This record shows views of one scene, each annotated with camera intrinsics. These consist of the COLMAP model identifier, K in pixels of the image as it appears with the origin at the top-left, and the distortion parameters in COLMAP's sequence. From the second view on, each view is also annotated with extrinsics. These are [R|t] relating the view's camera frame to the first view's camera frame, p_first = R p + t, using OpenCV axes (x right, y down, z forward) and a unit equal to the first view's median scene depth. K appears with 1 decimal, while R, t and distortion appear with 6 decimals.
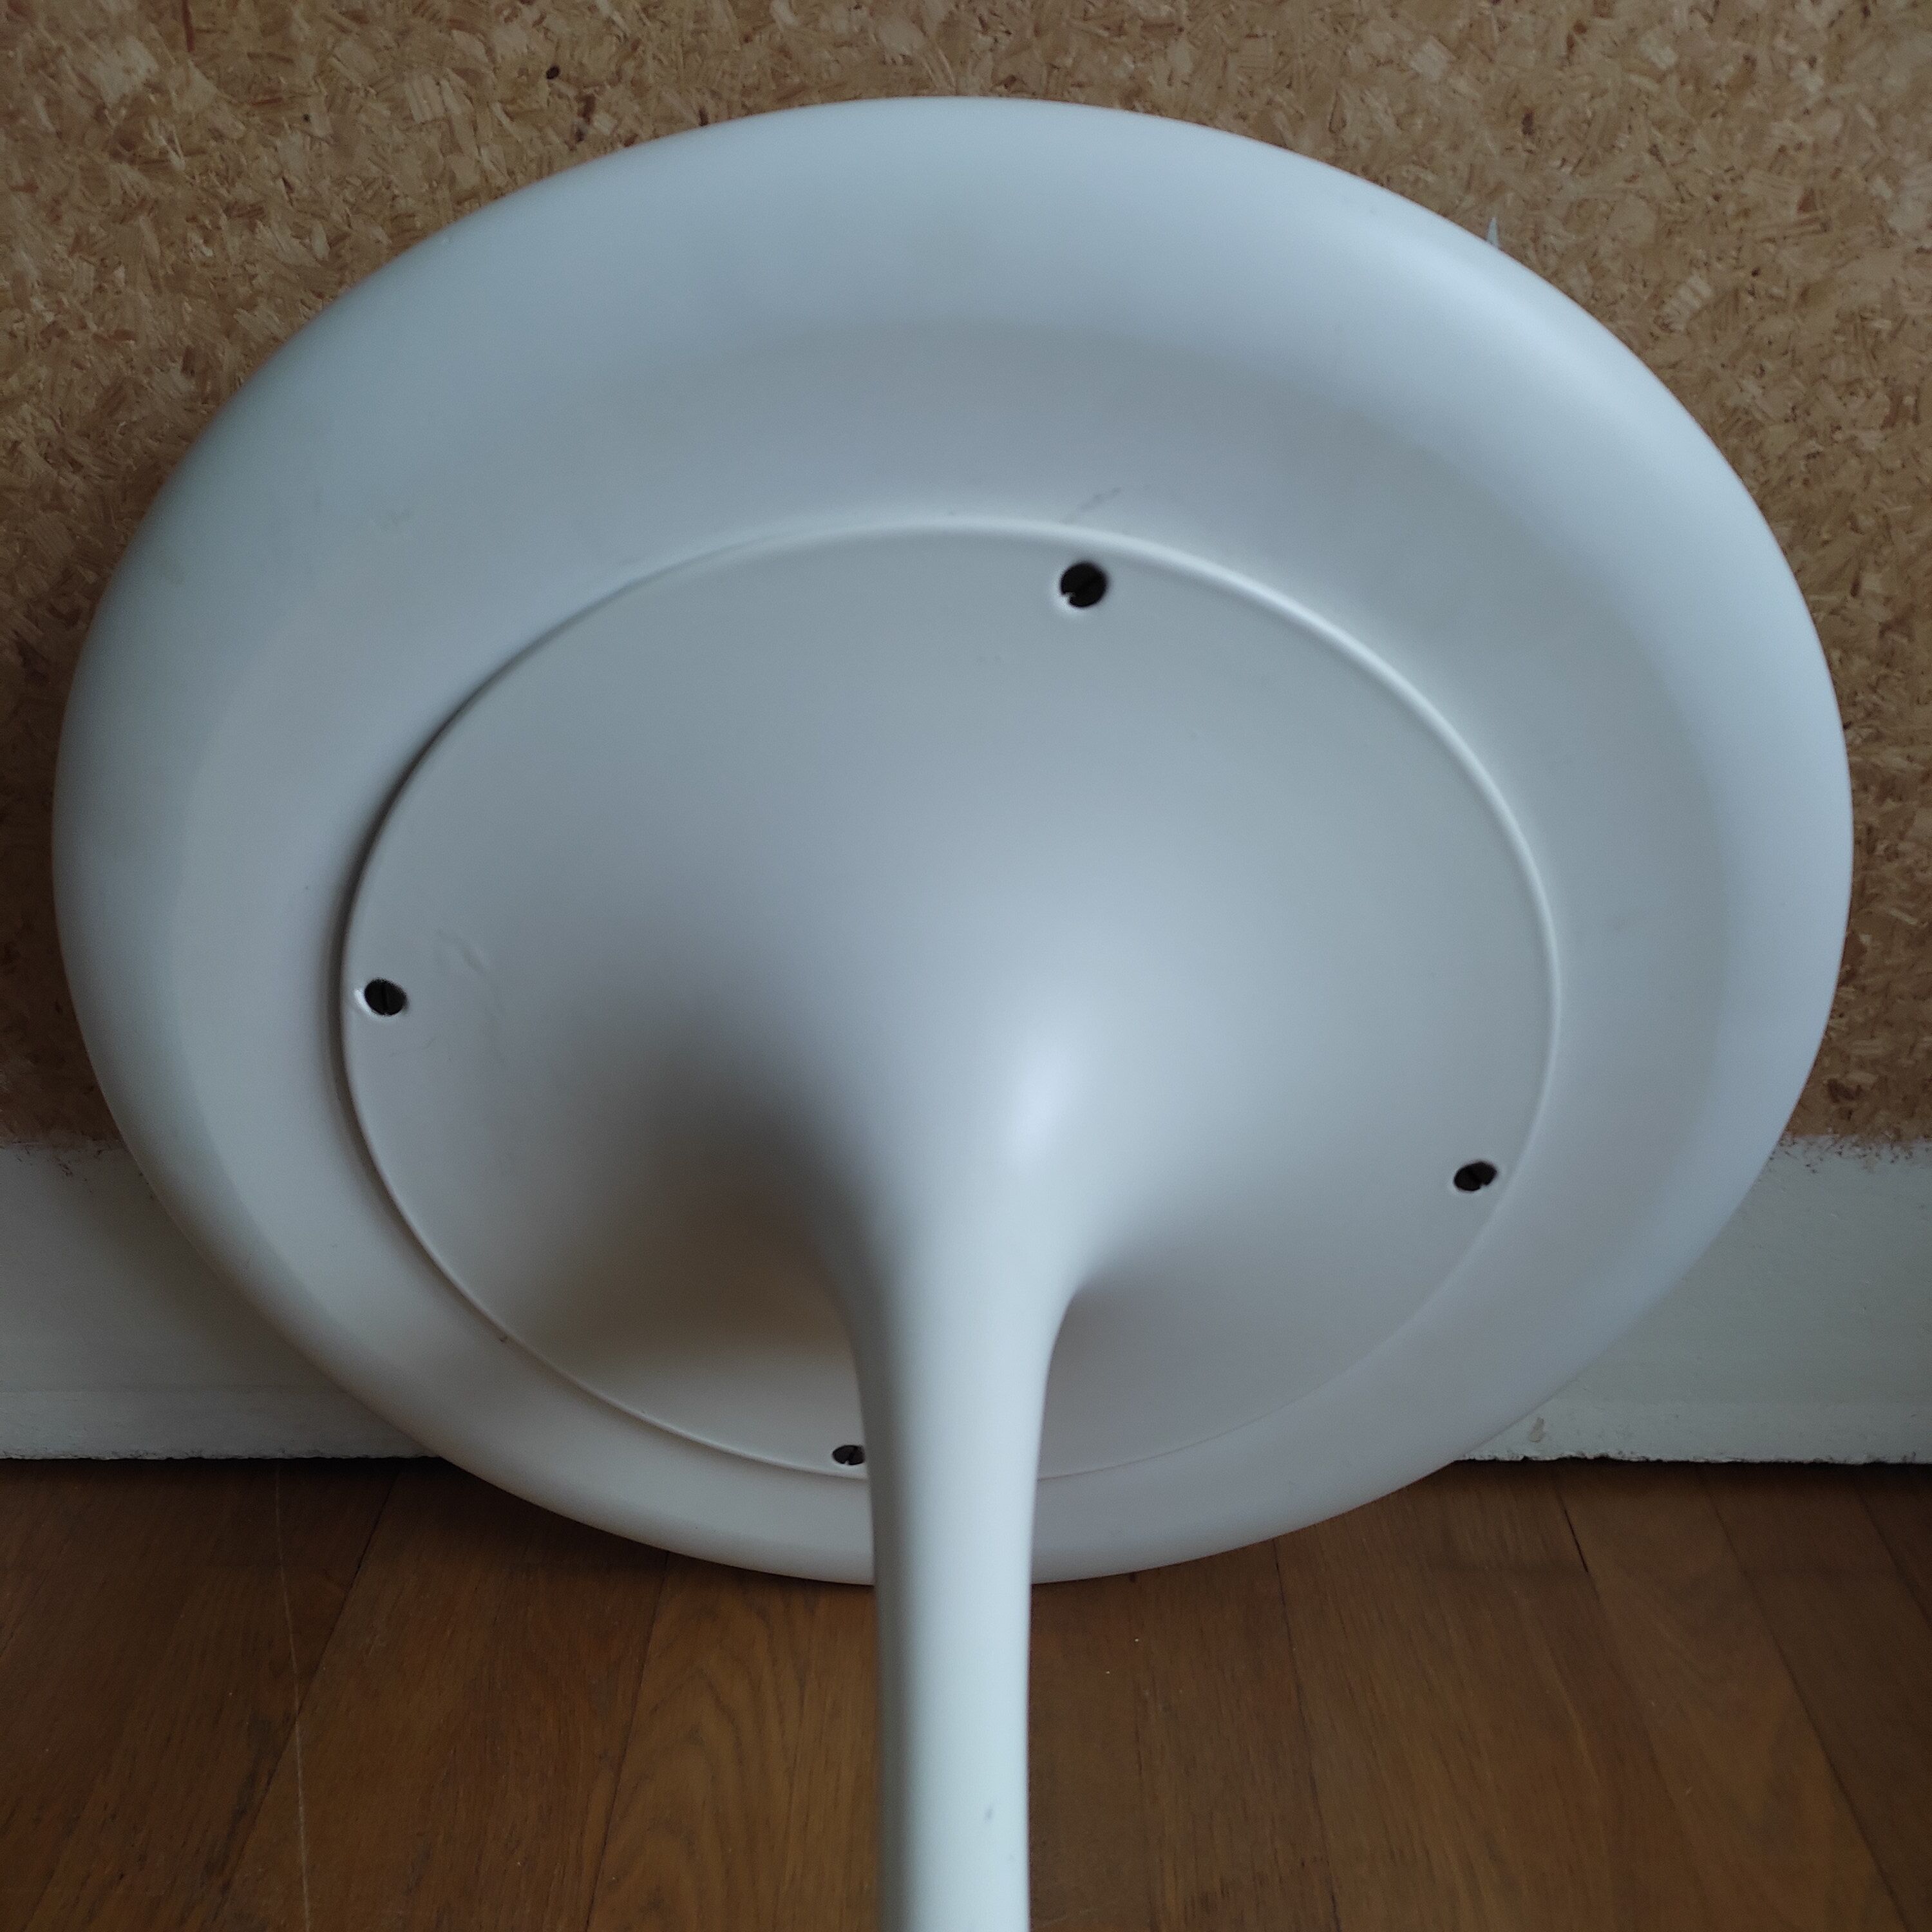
lens RADIAL K [[1881.8, 0, 937.3], [0, 1881.8, 966.3], [0, 0, 1]] dist [0.071660, -0.106052]
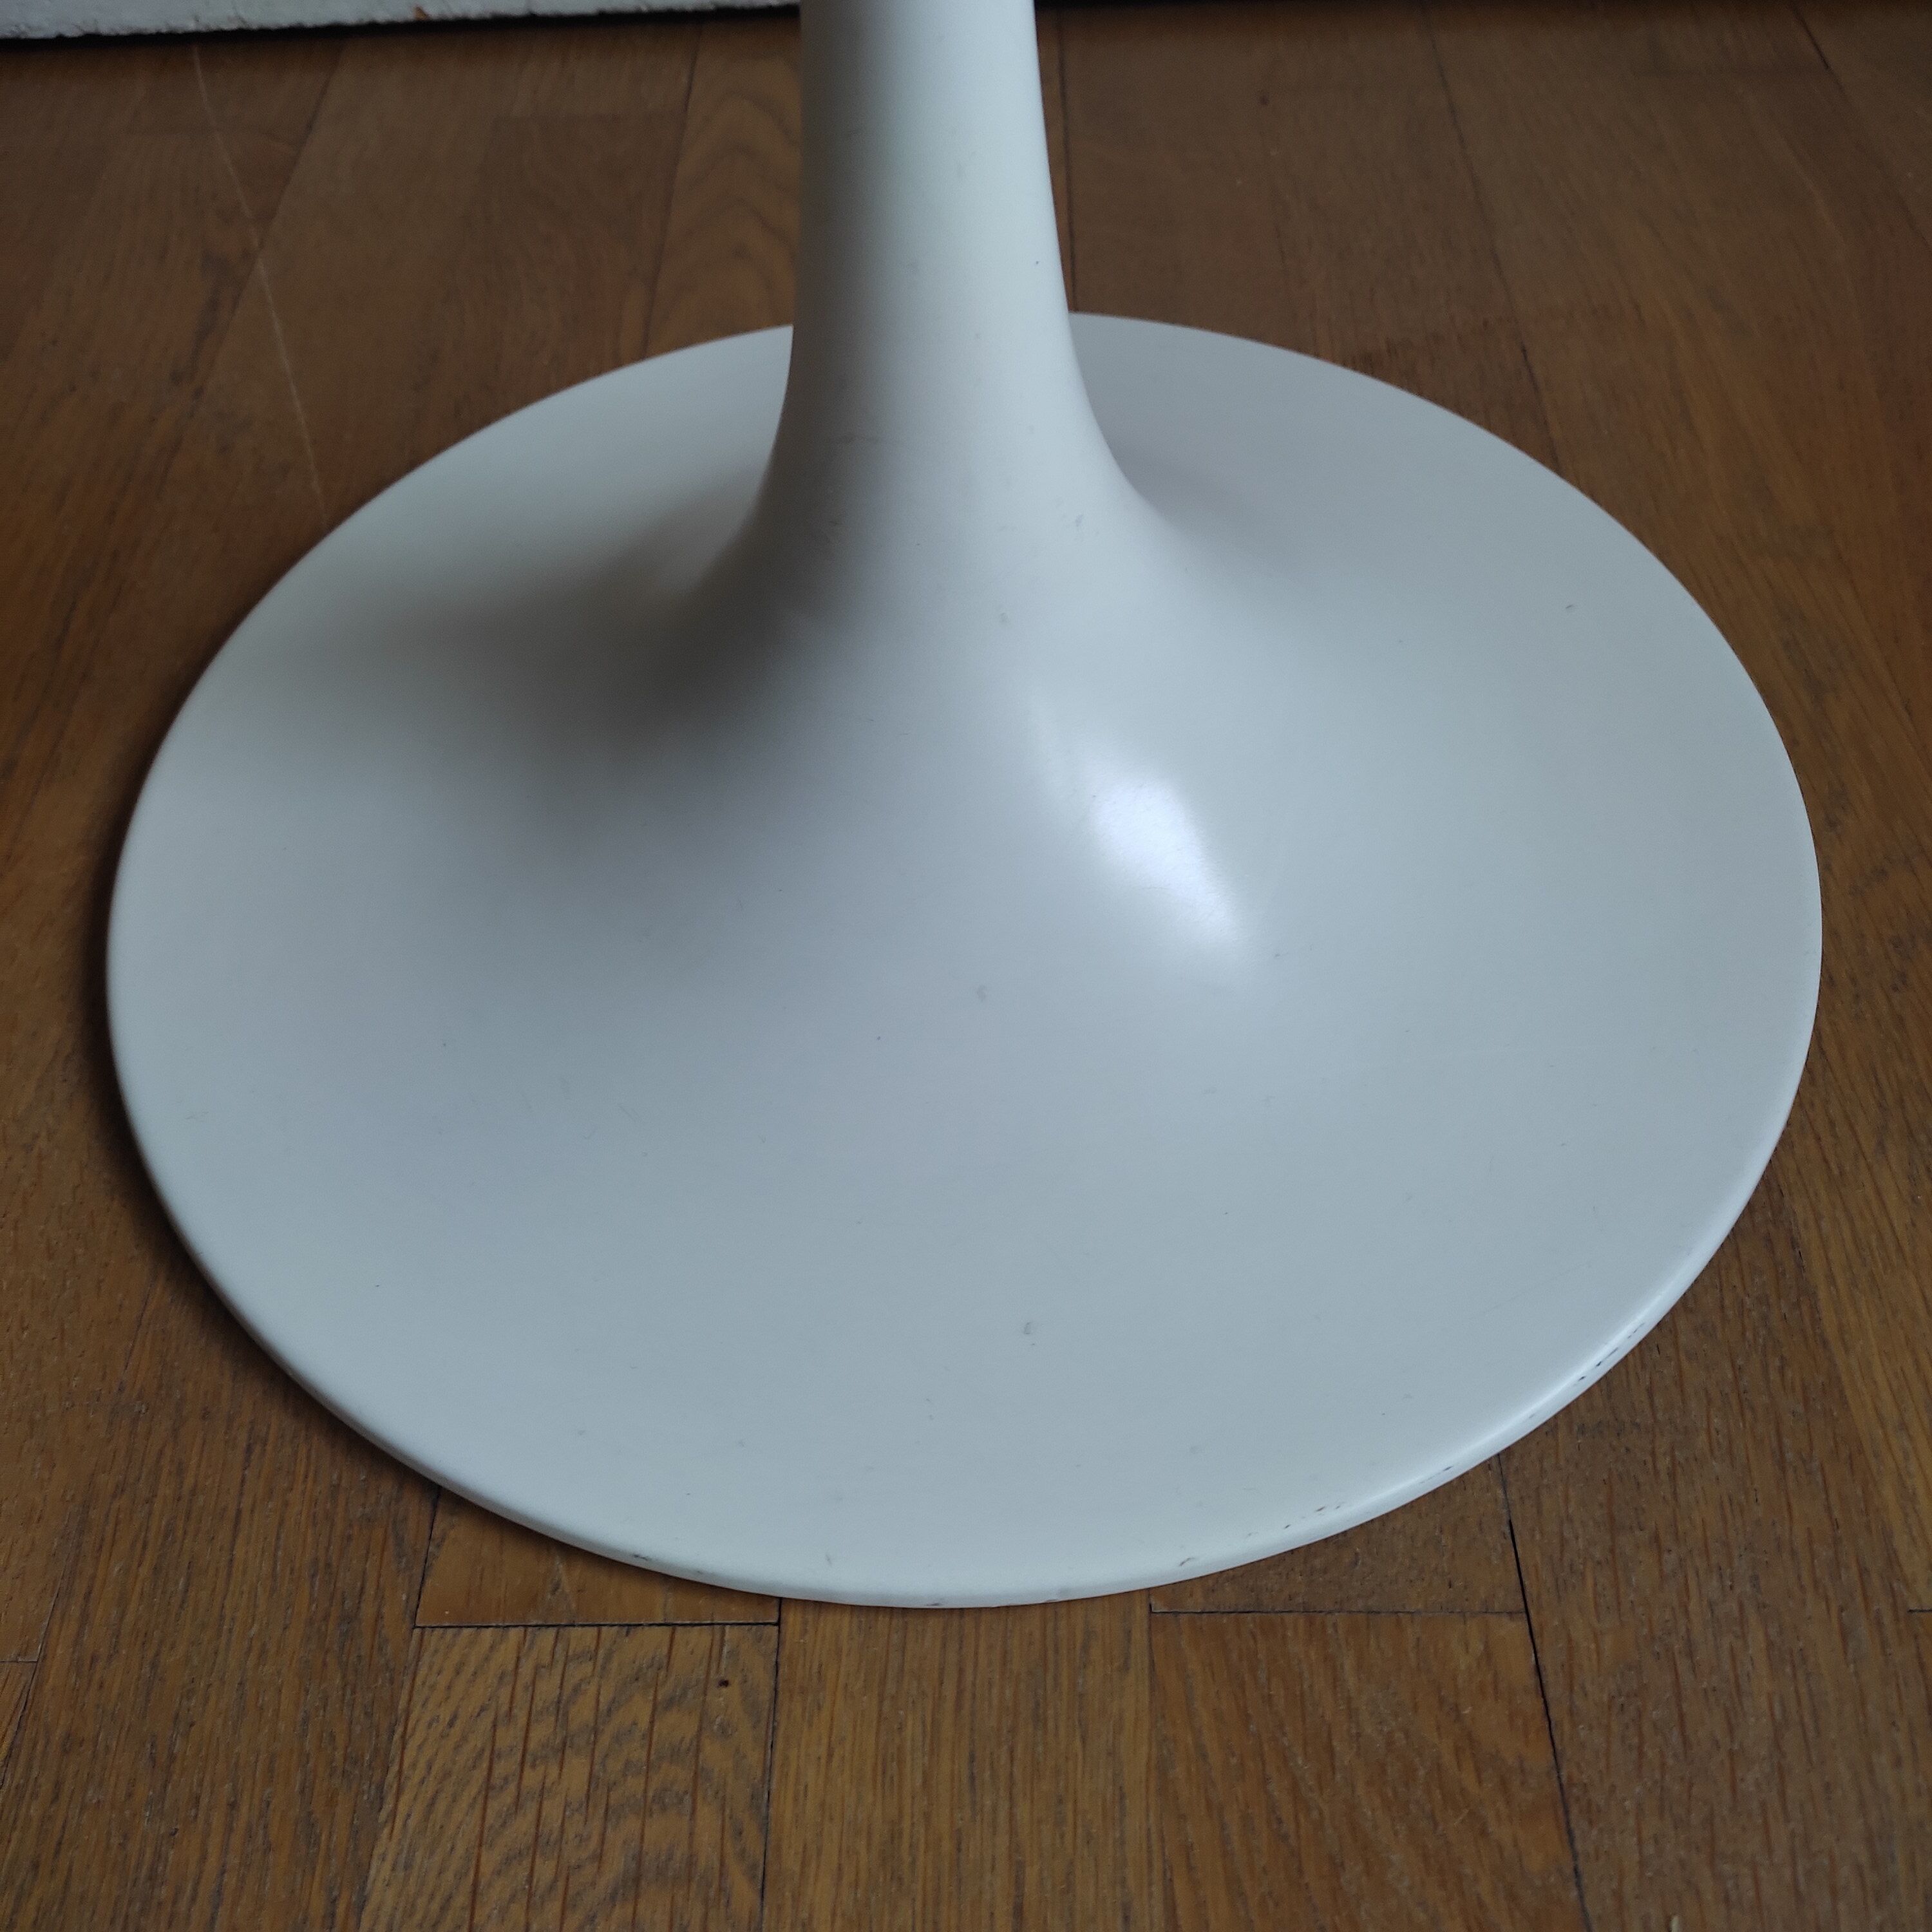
lens RADIAL K [[1920.1, 0, 928.4], [0, 1920.1, 965.9], [0, 0, 1]] dist [0.052989, -0.096975]
pose [[0.999469, -0.031332, -0.008904, -0.051377], [0.032238, 0.912480, 0.407849, 0.367769], [-0.004654, -0.407920, 0.913006, 0.114540]]
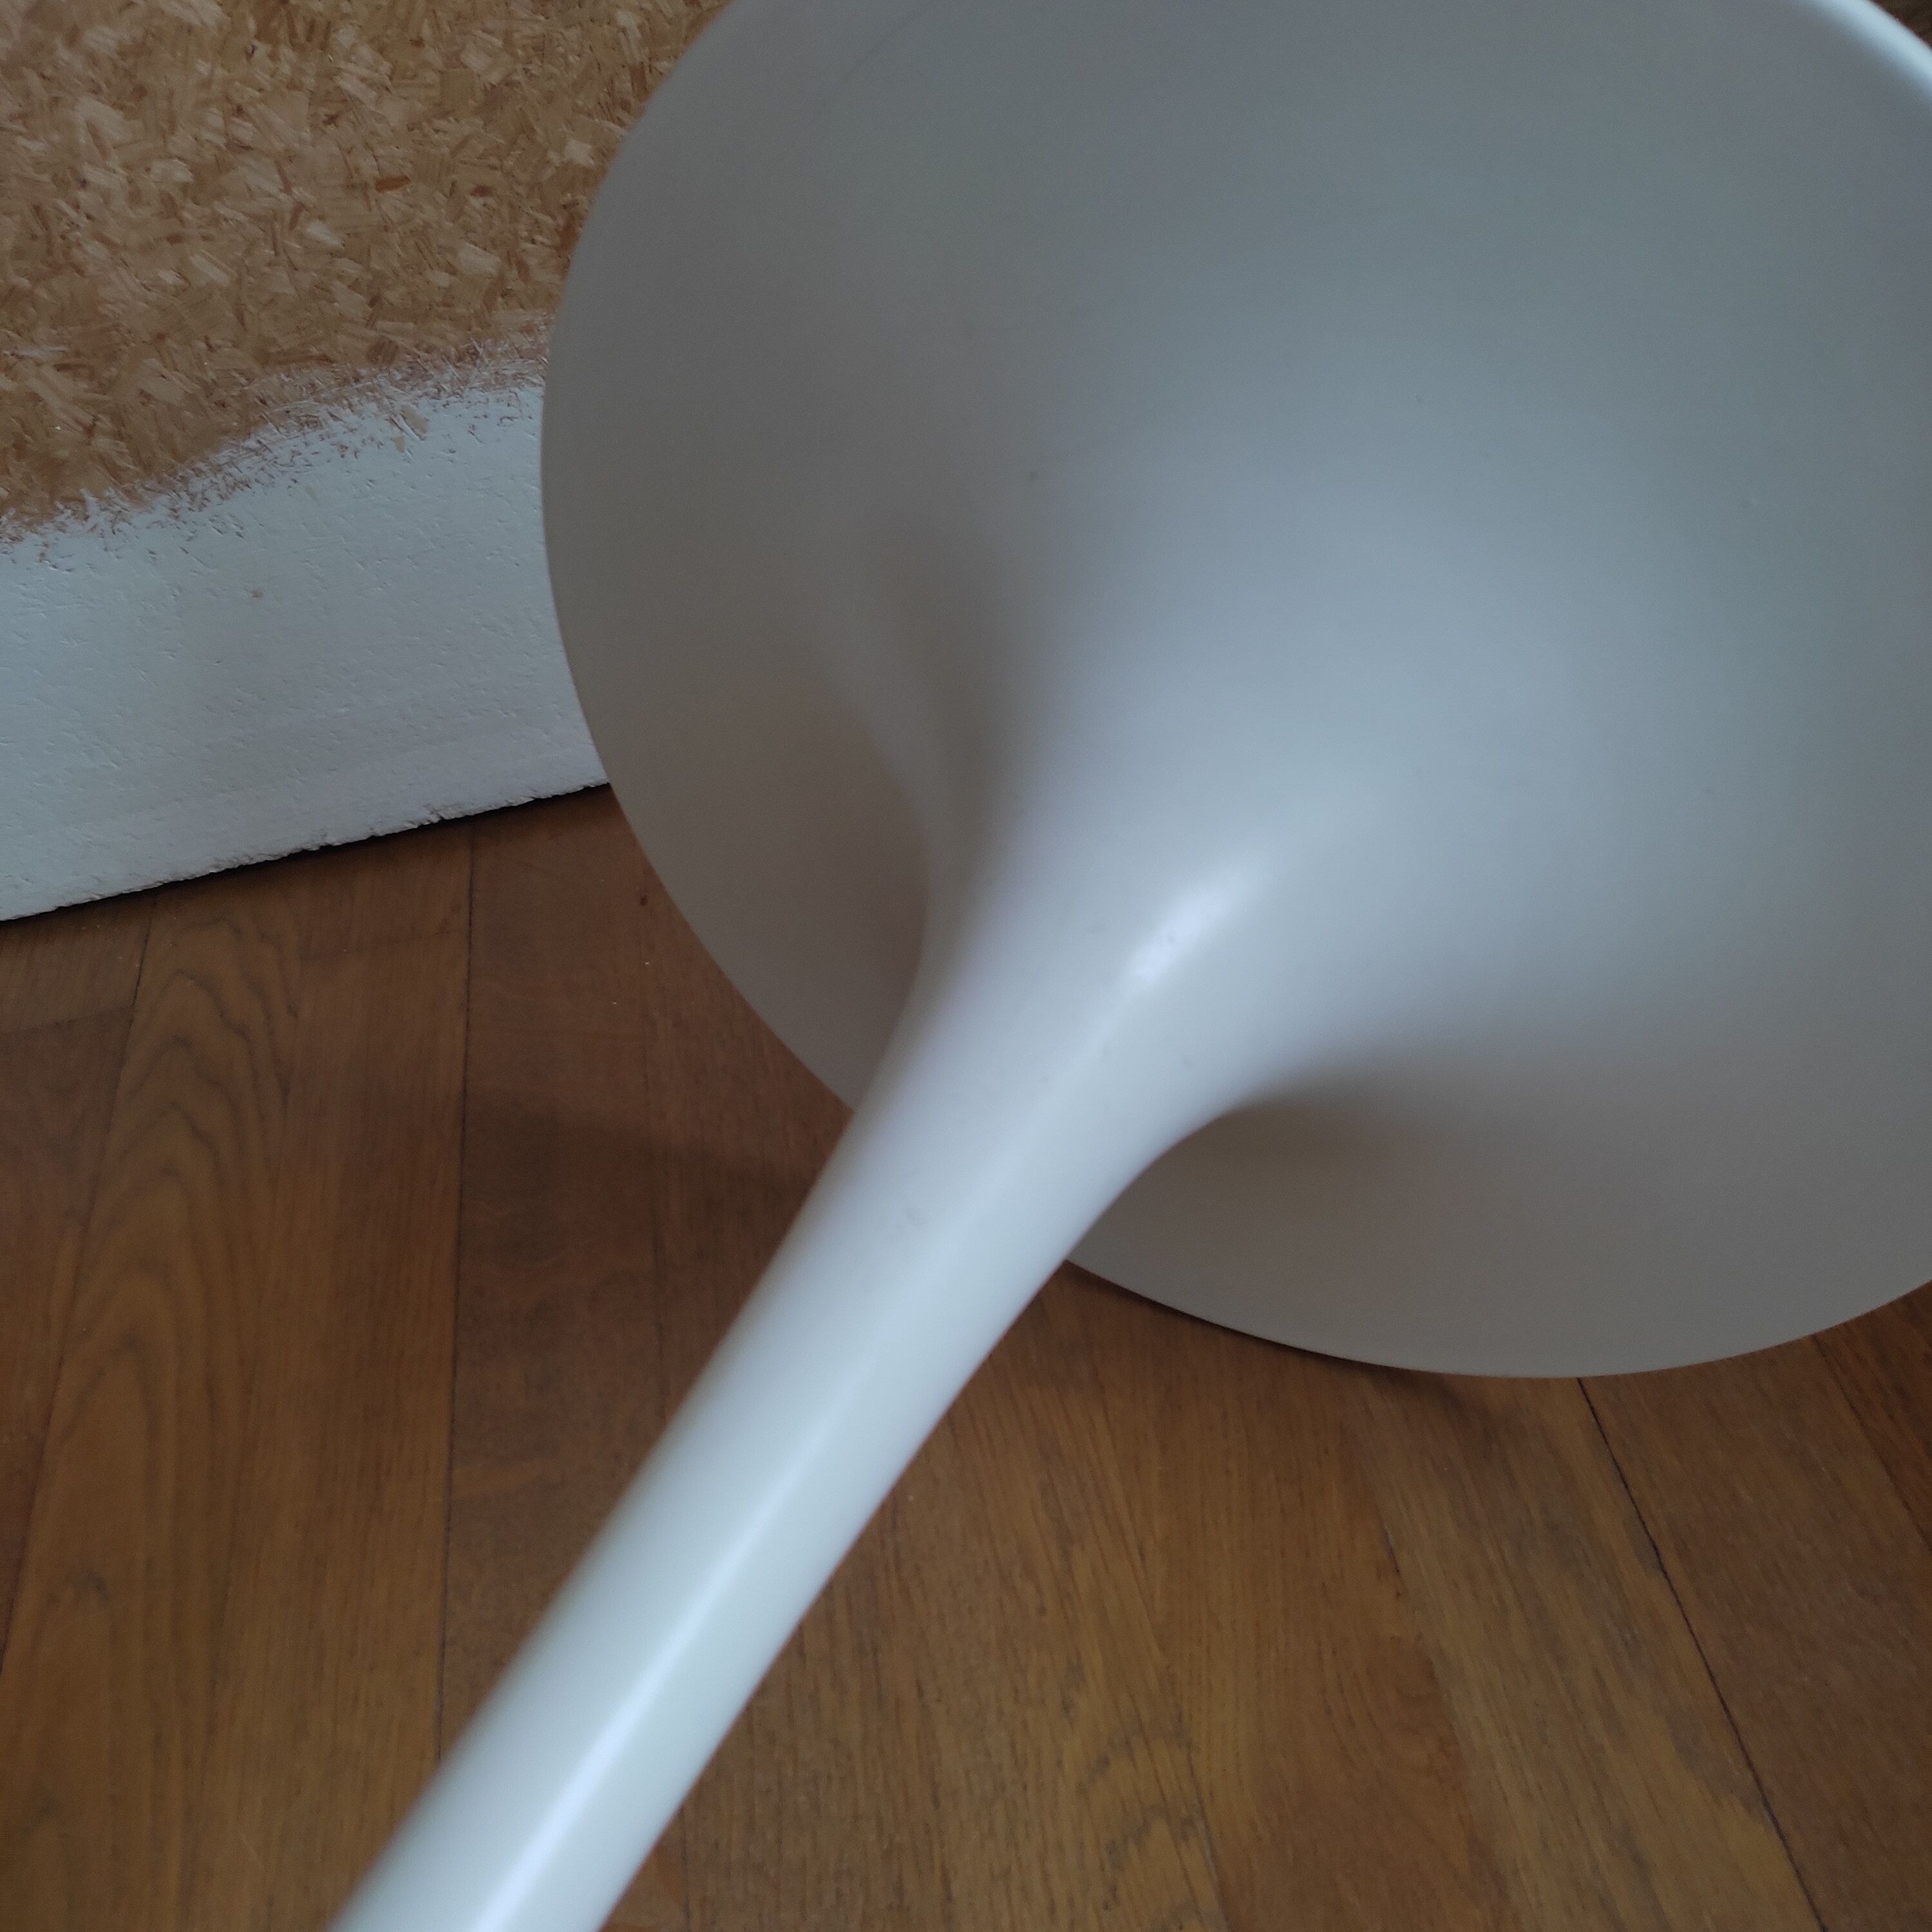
lens RADIAL K [[1920.1, 0, 928.4], [0, 1920.1, 965.9], [0, 0, 1]] dist [0.052989, -0.096975]
pose [[0.973364, -0.228367, 0.020253, 0.241604], [0.210476, 0.925131, 0.315962, 0.104575], [-0.090892, -0.303283, 0.948556, 0.125754]]
